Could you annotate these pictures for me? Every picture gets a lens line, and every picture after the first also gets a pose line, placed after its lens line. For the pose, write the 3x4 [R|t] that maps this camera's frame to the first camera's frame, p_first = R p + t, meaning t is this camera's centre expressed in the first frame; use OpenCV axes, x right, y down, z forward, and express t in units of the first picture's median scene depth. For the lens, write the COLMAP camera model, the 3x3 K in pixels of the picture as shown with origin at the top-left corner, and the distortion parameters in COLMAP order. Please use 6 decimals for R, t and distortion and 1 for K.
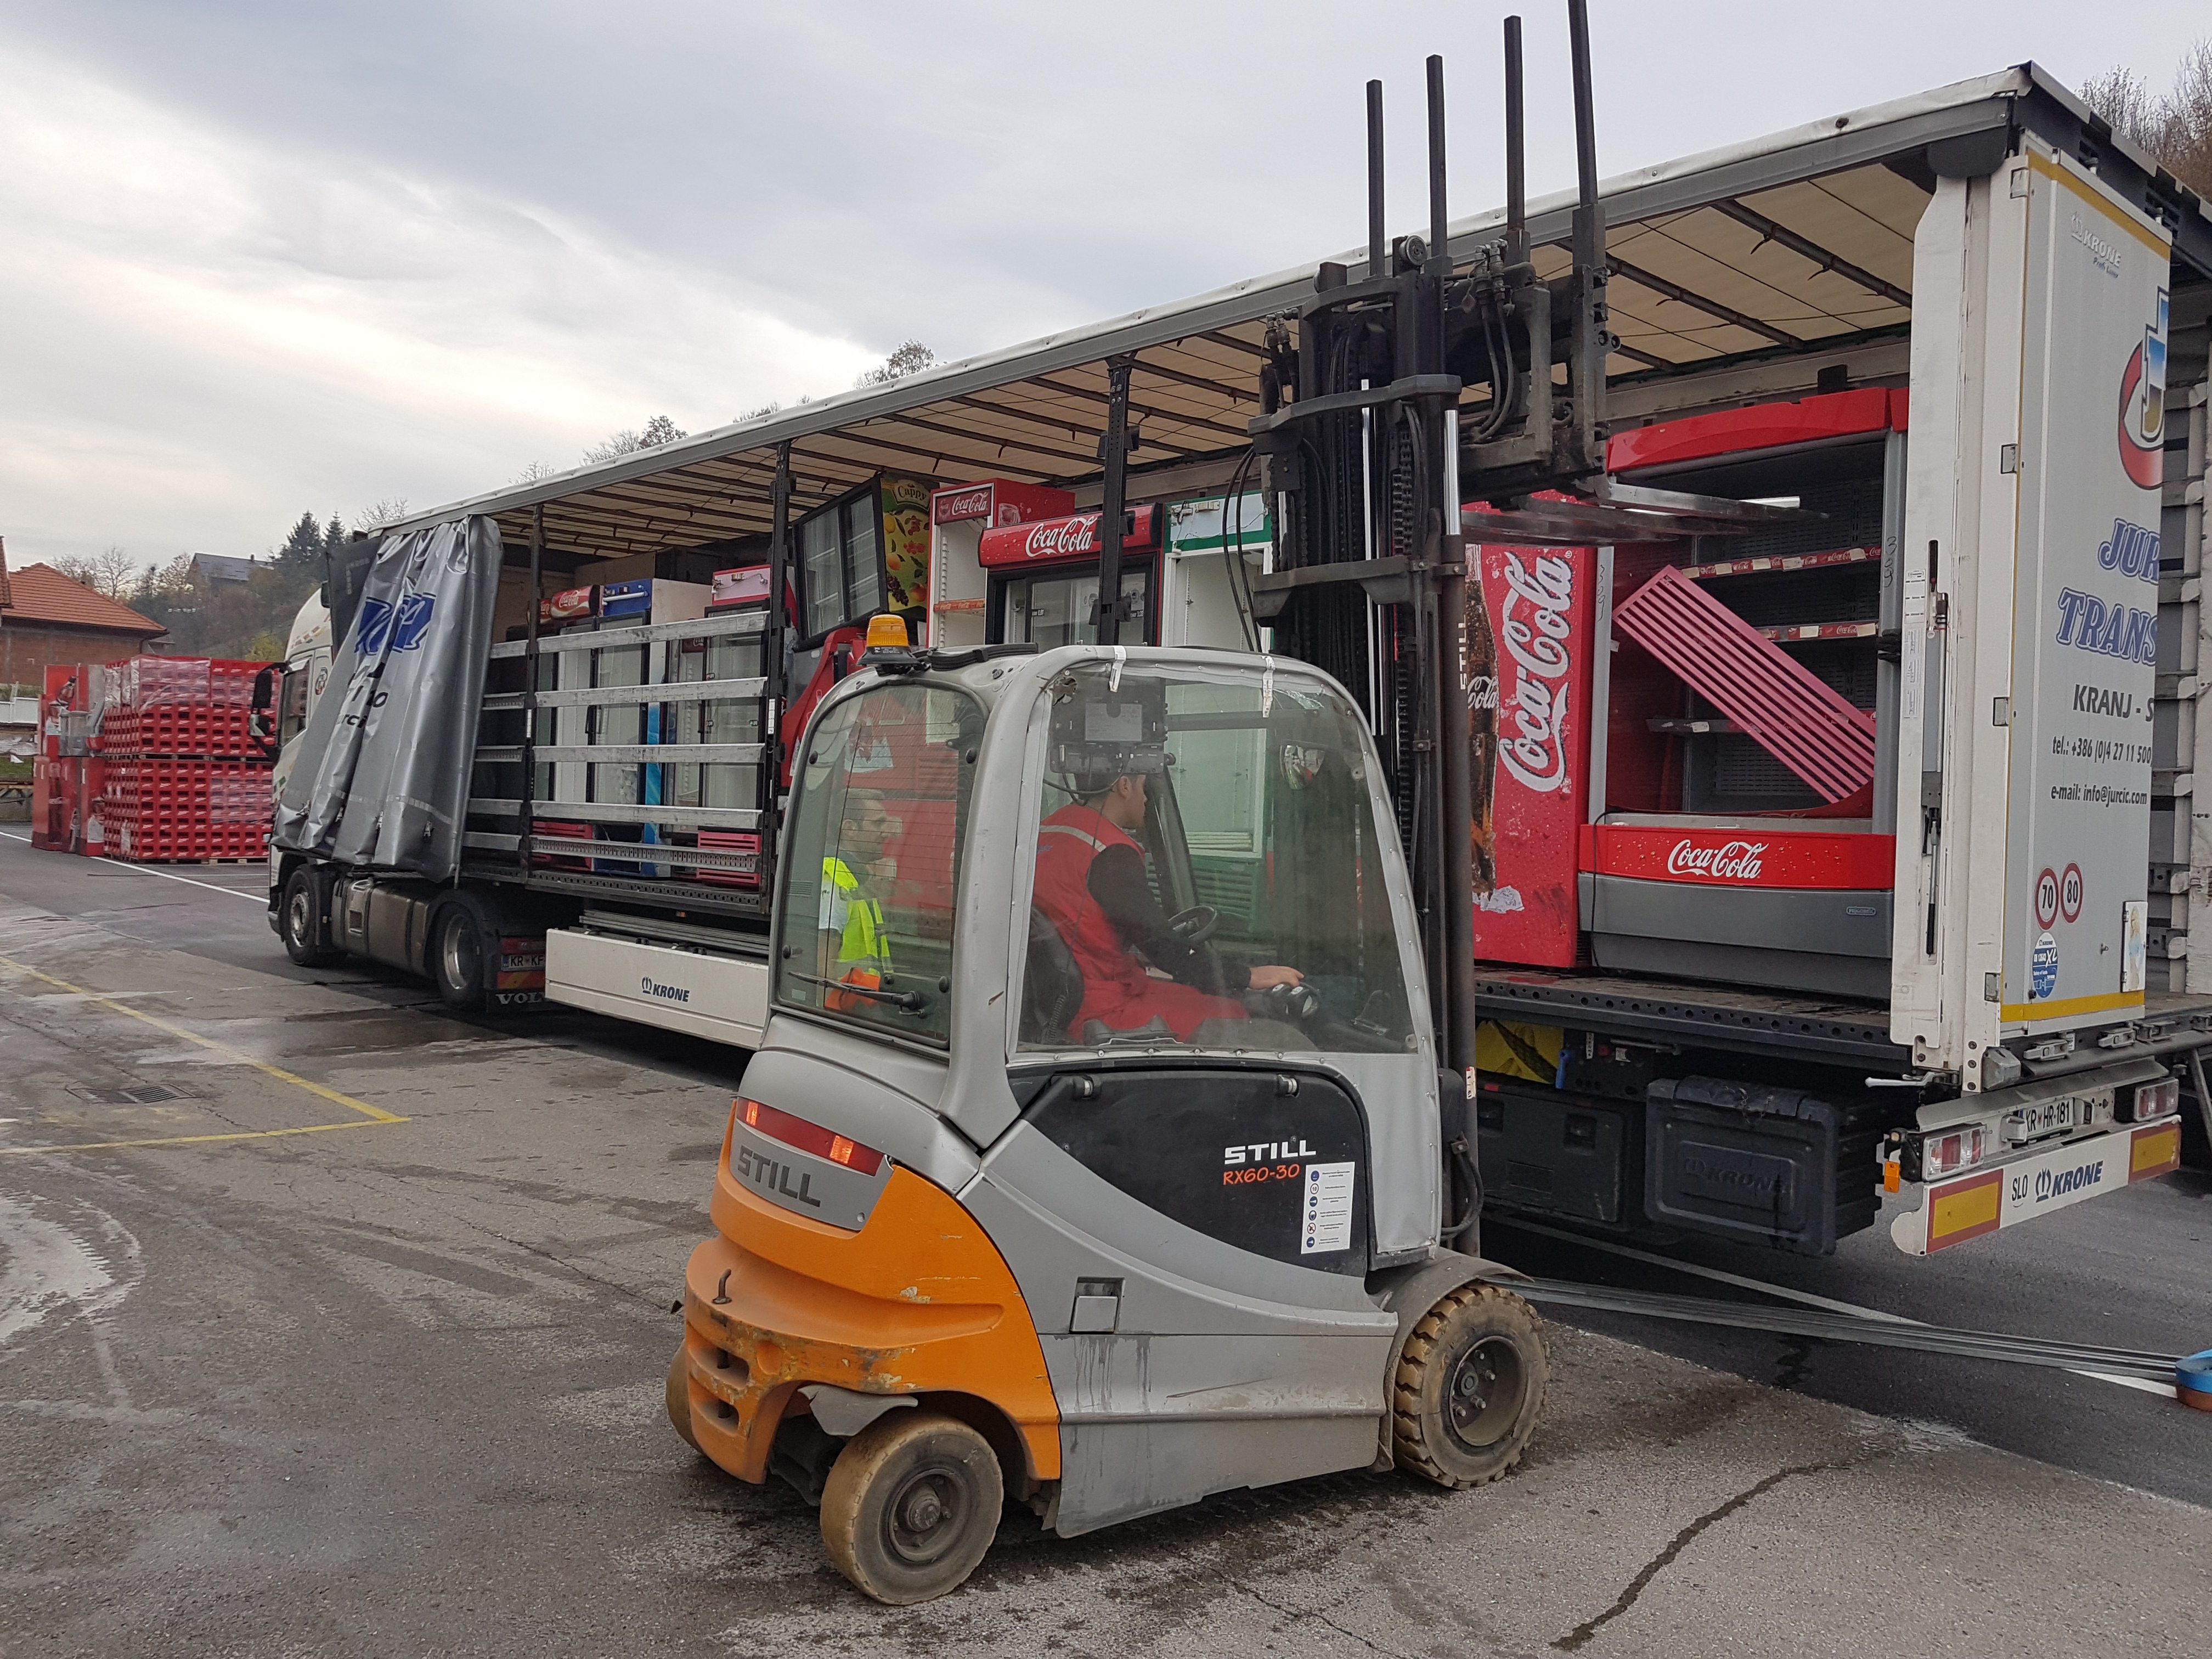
lens RADIAL K [[1711.8, 0, 1128.7], [0, 1711.8, 827.8], [0, 0, 1]] dist [0.000283, -0.007873]
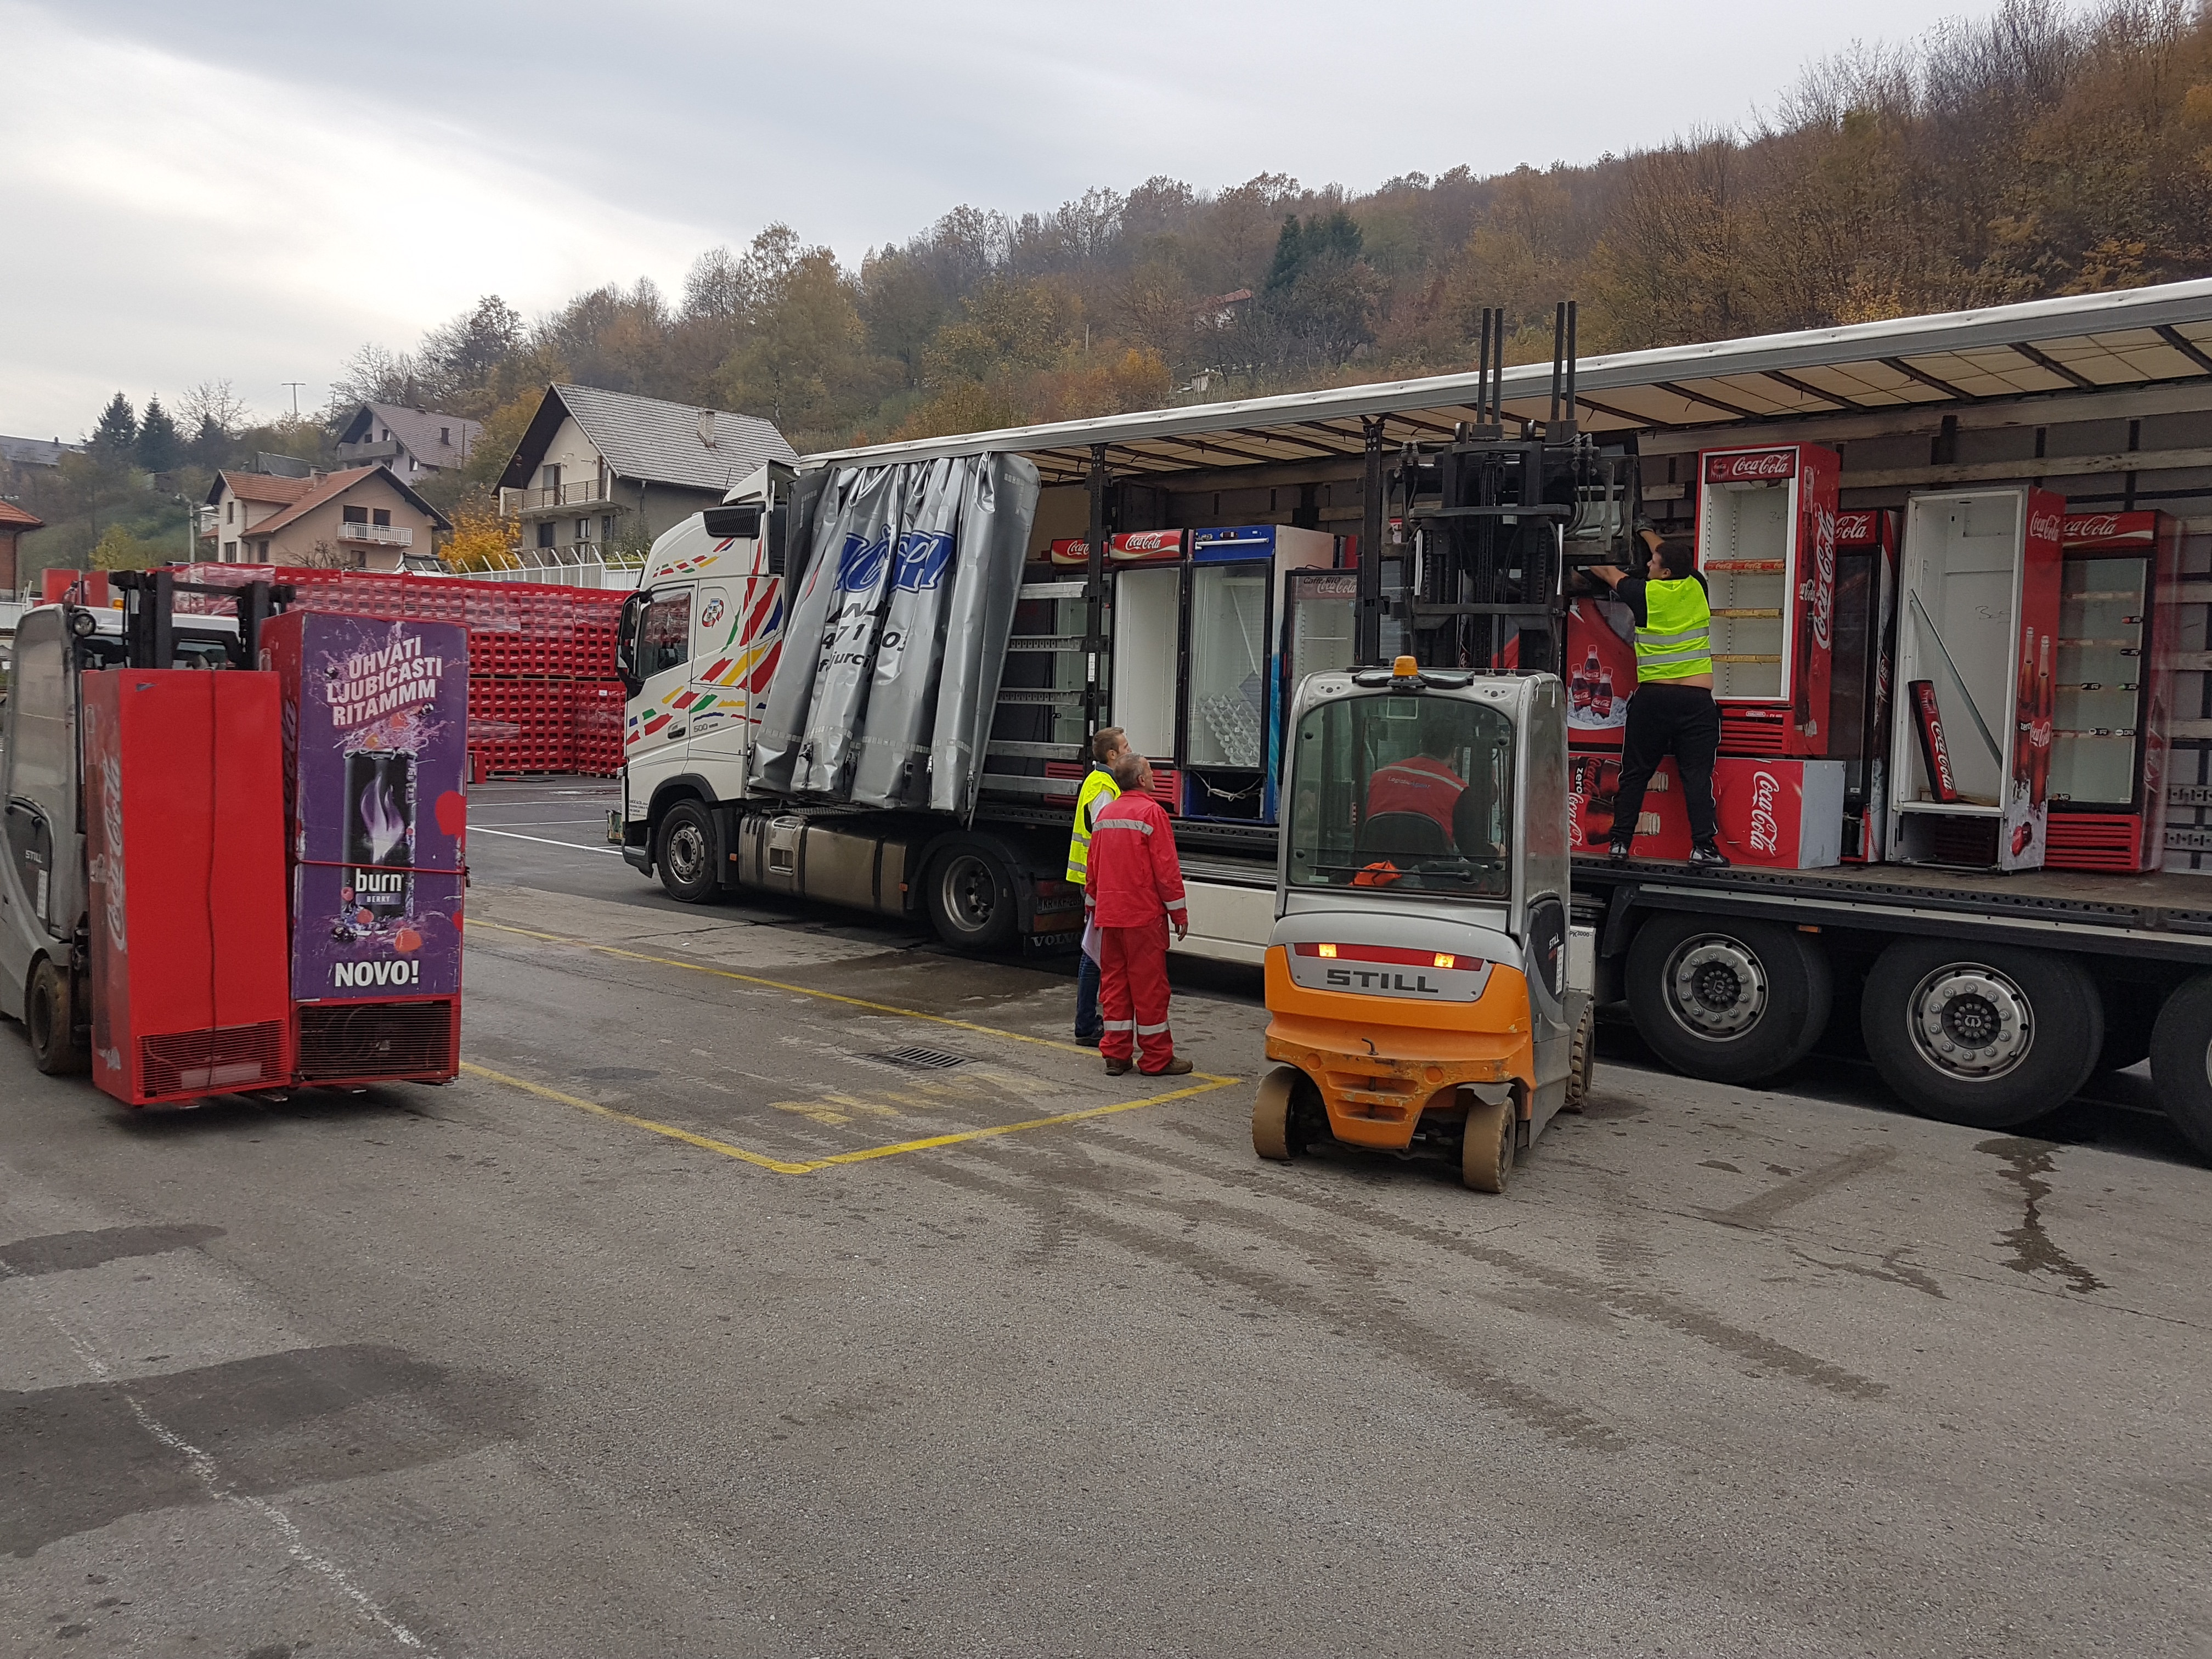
lens RADIAL K [[1693.6, 0, 1106.0], [0, 1693.6, 829.5], [0, 0, 1]] dist [0.000619, -0.005214]
pose [[0.996238, -0.012565, 0.085745, -0.453753], [0.006836, 0.997744, 0.066786, -0.034554], [-0.086391, -0.065949, 0.994076, 0.015965]]
